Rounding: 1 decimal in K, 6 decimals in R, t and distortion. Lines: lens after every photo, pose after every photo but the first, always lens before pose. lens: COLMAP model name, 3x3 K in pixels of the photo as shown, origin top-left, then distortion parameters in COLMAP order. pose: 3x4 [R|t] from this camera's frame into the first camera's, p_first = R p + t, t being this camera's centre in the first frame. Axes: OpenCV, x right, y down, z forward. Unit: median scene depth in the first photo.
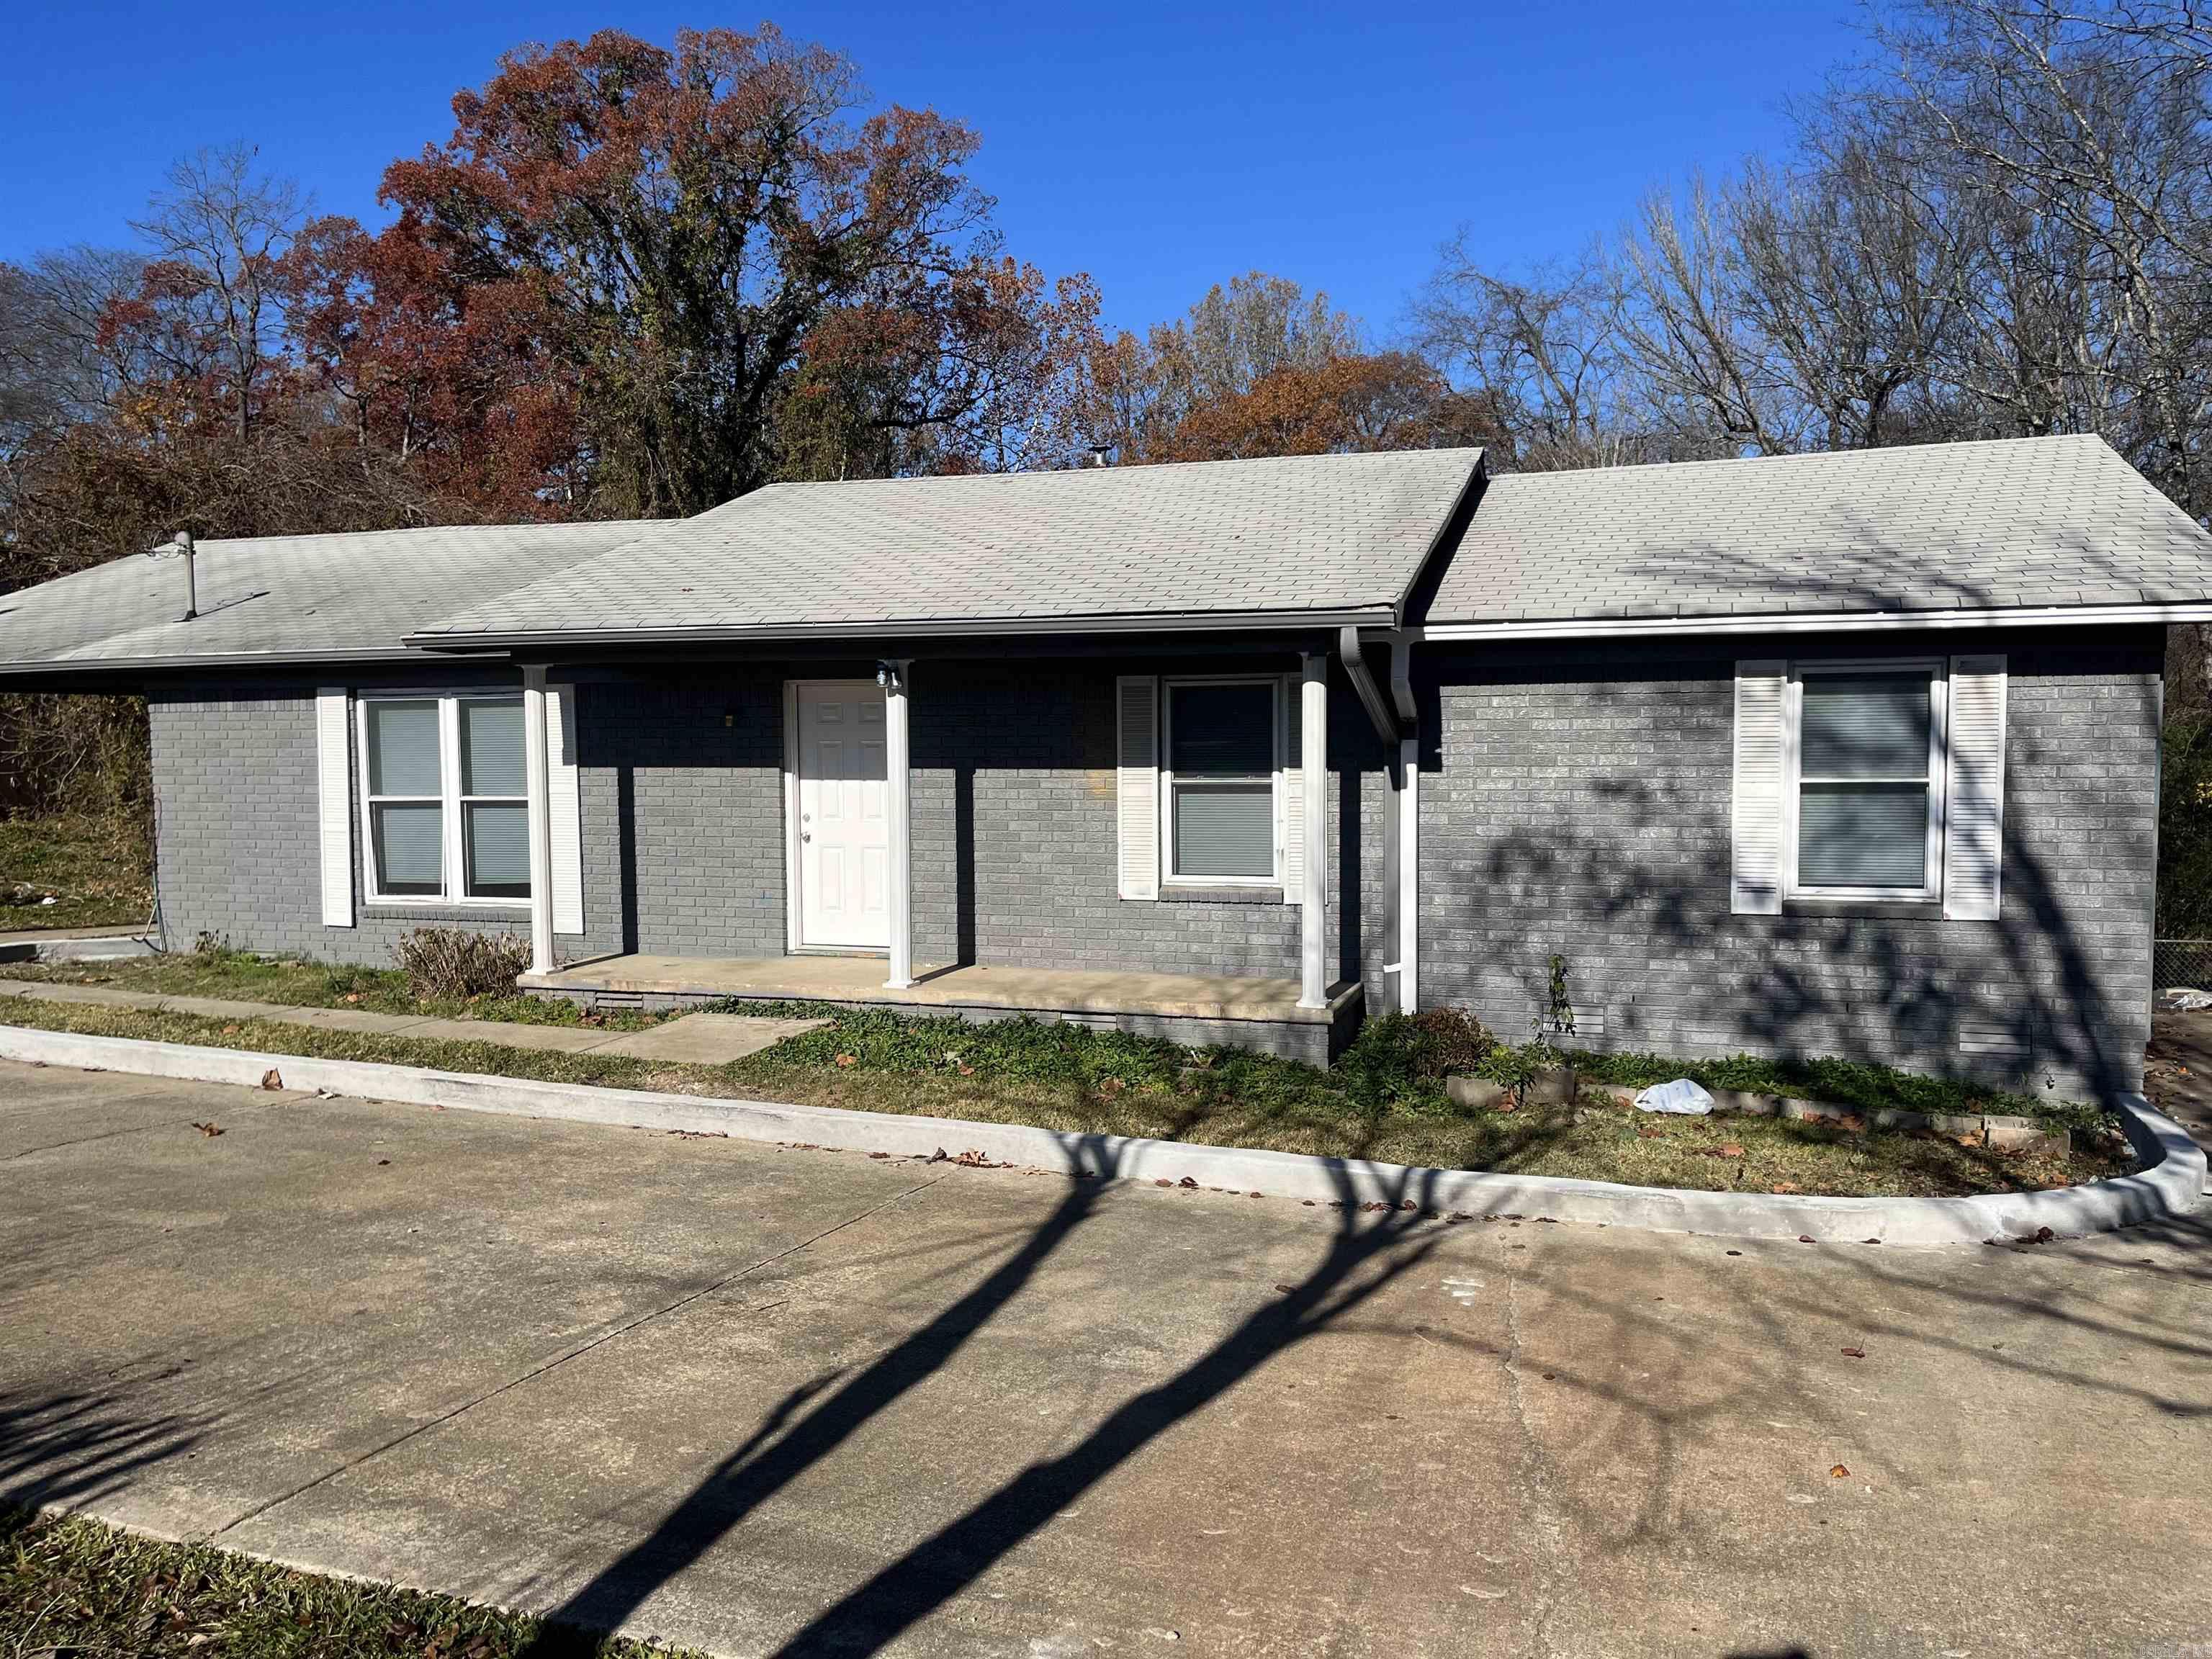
lens RADIAL K [[1678.1, 0, 1106.0], [0, 1678.1, 829.5], [0, 0, 1]] dist [0.077483, -0.111408]
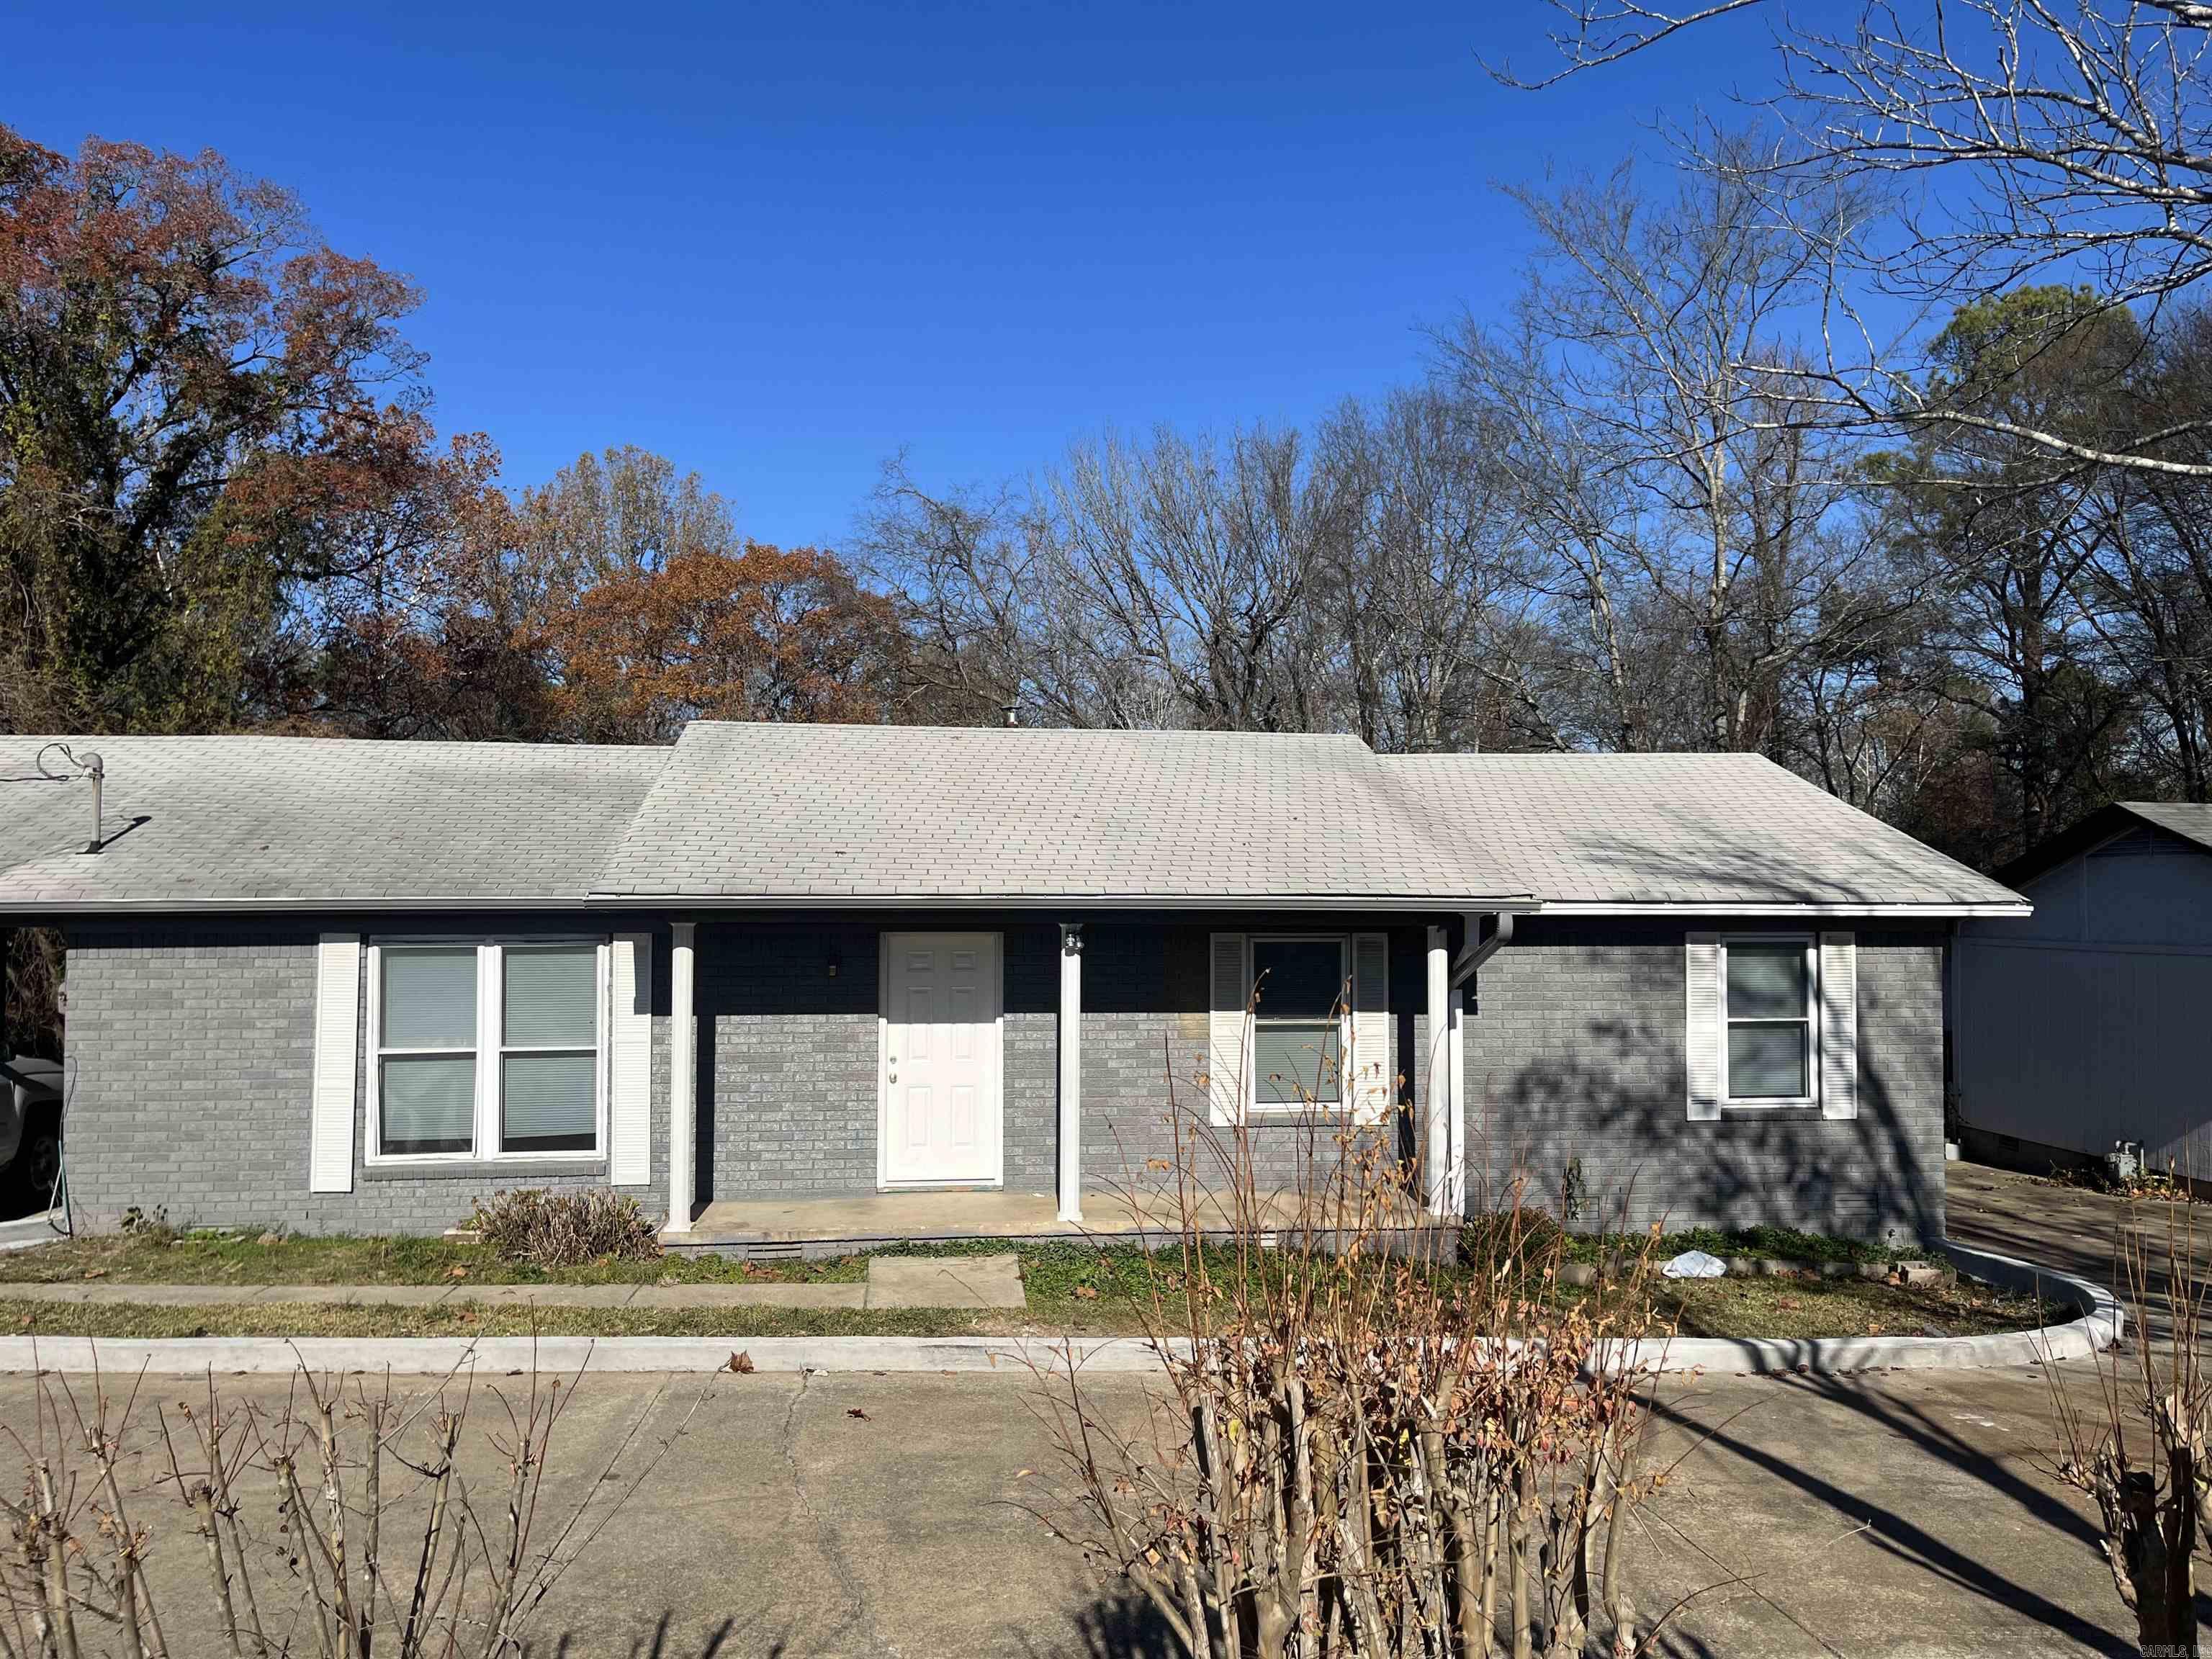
lens RADIAL K [[1678.1, 0, 1106.0], [0, 1678.1, 829.5], [0, 0, 1]] dist [0.077483, -0.111408]
pose [[0.908731, 0.024463, 0.416665, -0.595291], [0.015123, 0.995696, -0.091441, -0.062548], [-0.417108, 0.089397, 0.904450, -0.035593]]
